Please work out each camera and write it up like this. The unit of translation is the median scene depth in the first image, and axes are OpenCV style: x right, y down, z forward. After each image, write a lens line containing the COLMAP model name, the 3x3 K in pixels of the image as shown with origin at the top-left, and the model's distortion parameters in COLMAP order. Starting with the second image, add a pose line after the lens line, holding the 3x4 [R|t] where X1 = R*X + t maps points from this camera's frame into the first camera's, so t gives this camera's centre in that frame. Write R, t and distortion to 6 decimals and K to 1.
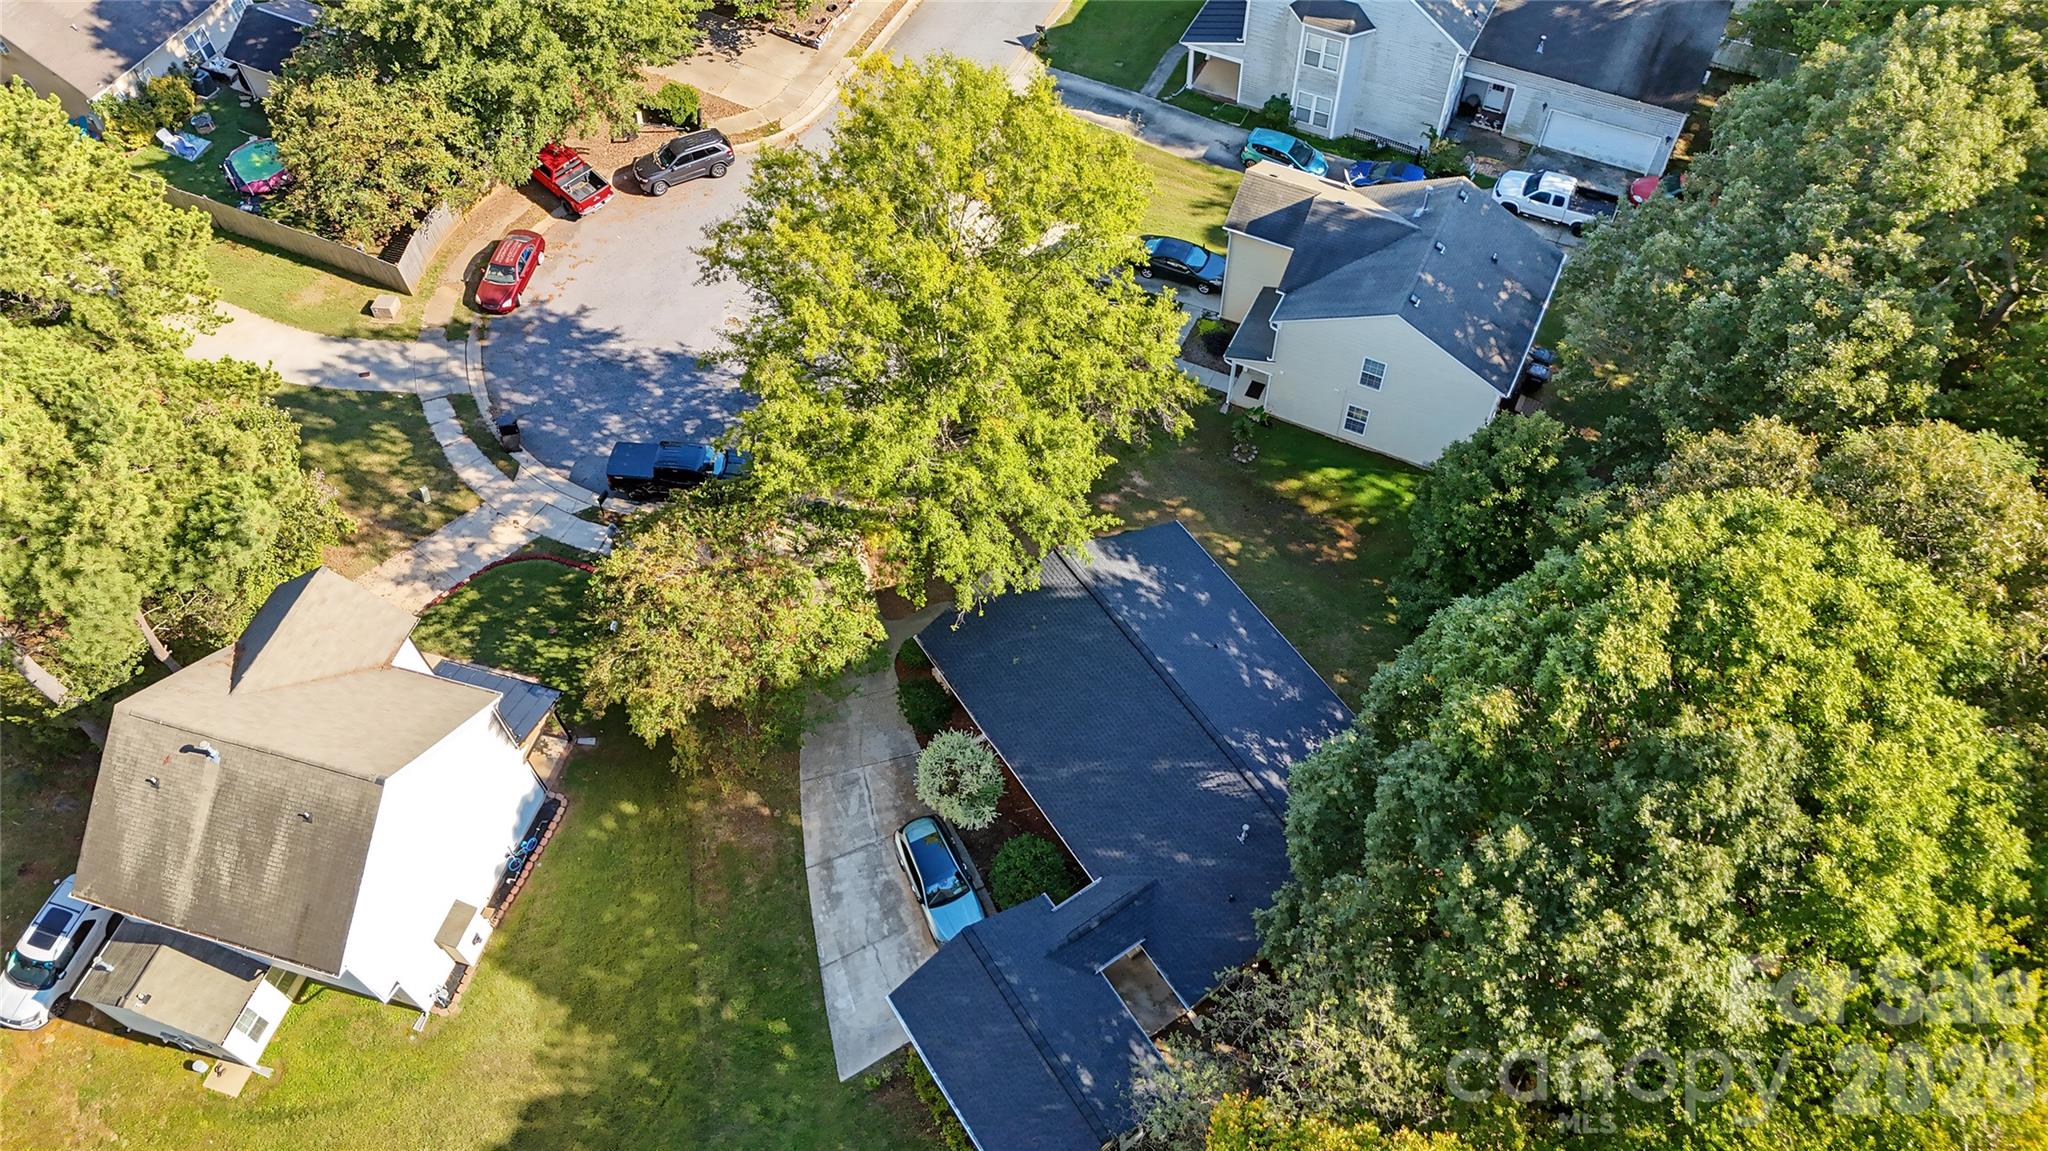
lens RADIAL K [[1511.2, 0, 1026.9], [0, 1511.2, 554.7], [0, 0, 1]] dist [0.062100, -0.071924]
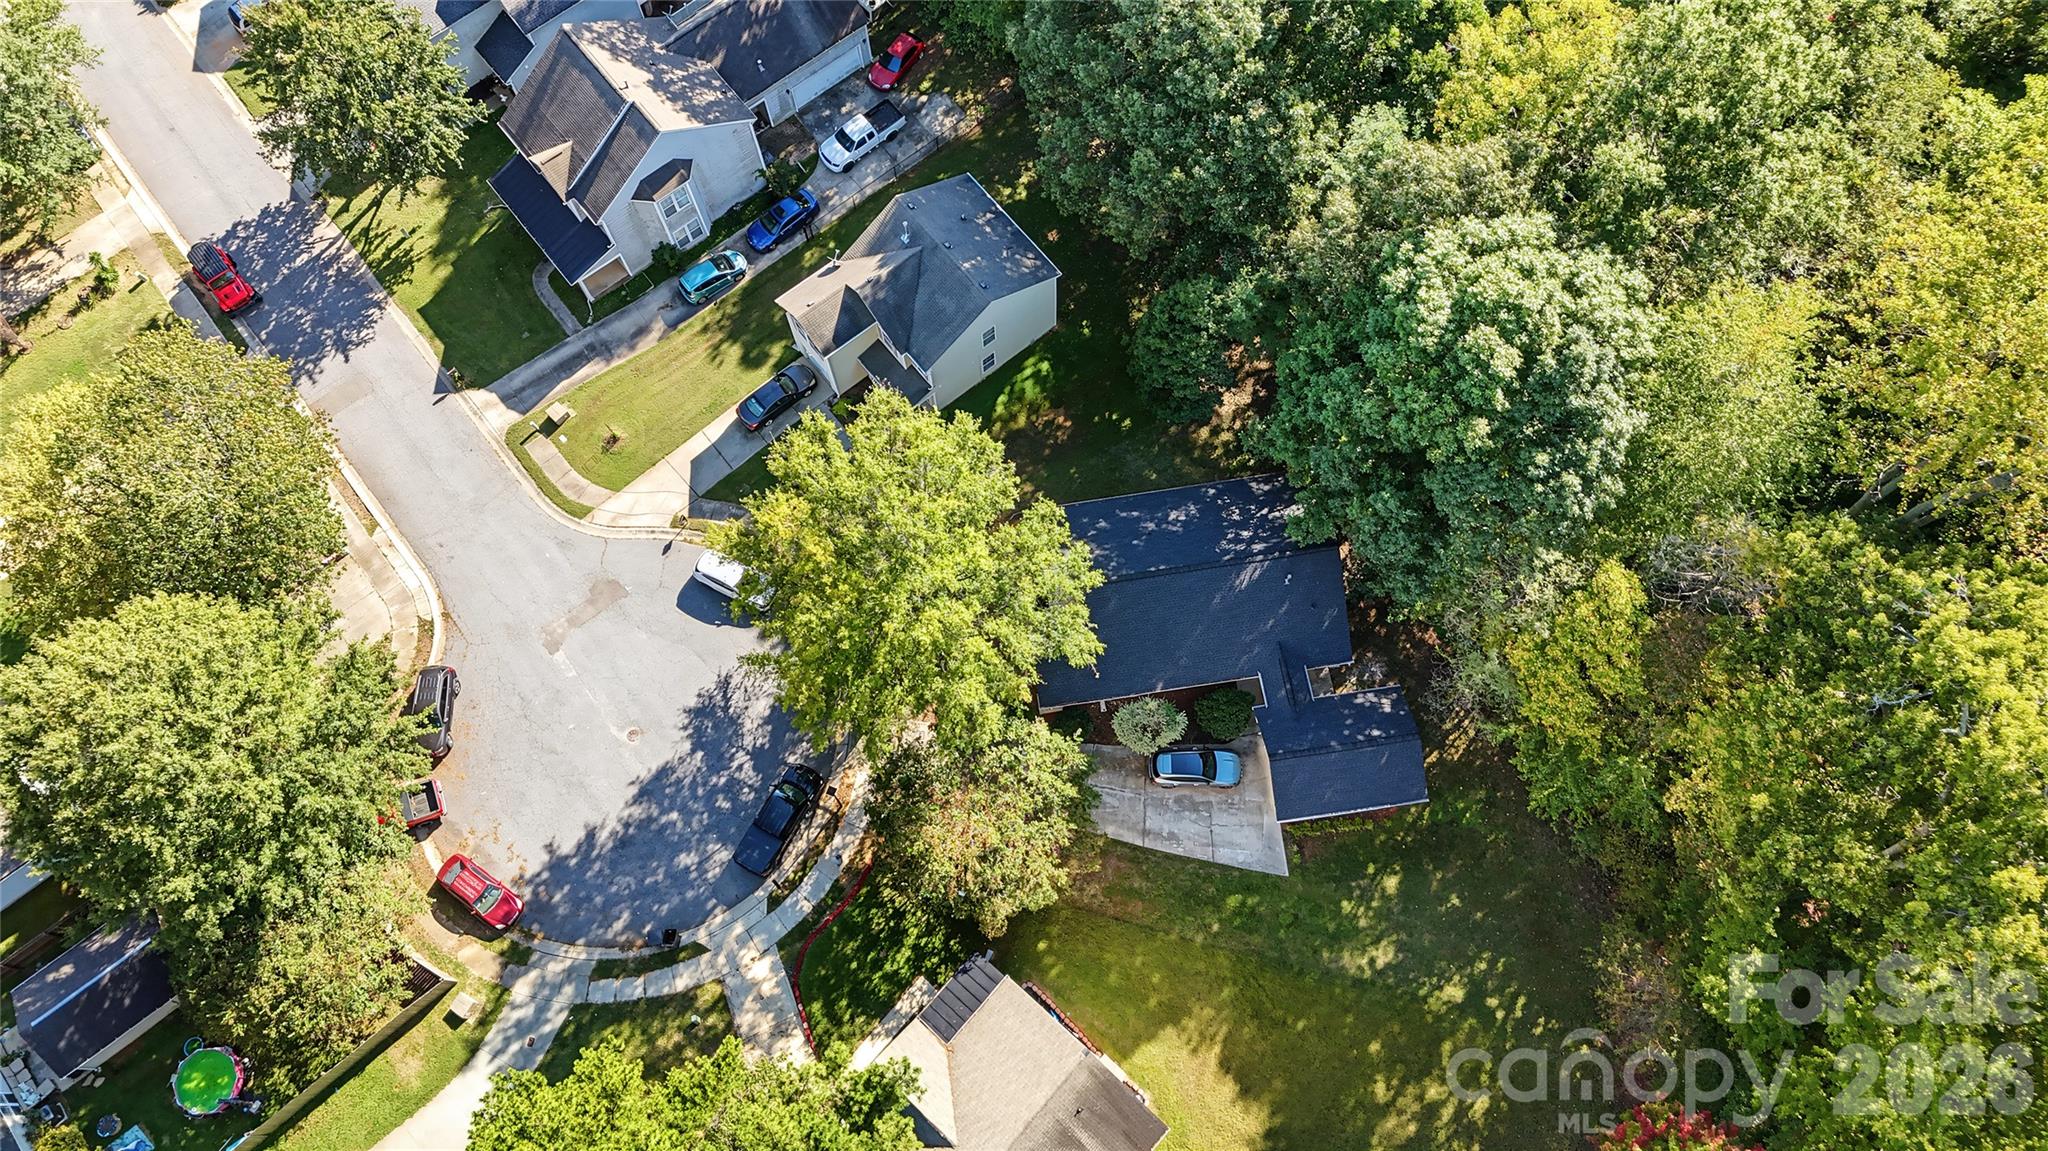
lens RADIAL K [[1503.5, 0, 1024.0], [0, 1503.5, 575.5], [0, 0, 1]] dist [0.046585, -0.071599]
pose [[0.425207, -0.852293, 0.304626, -0.339815], [0.748952, 0.520303, 0.410311, -0.506856], [-0.508203, 0.053683, 0.859563, -0.179655]]
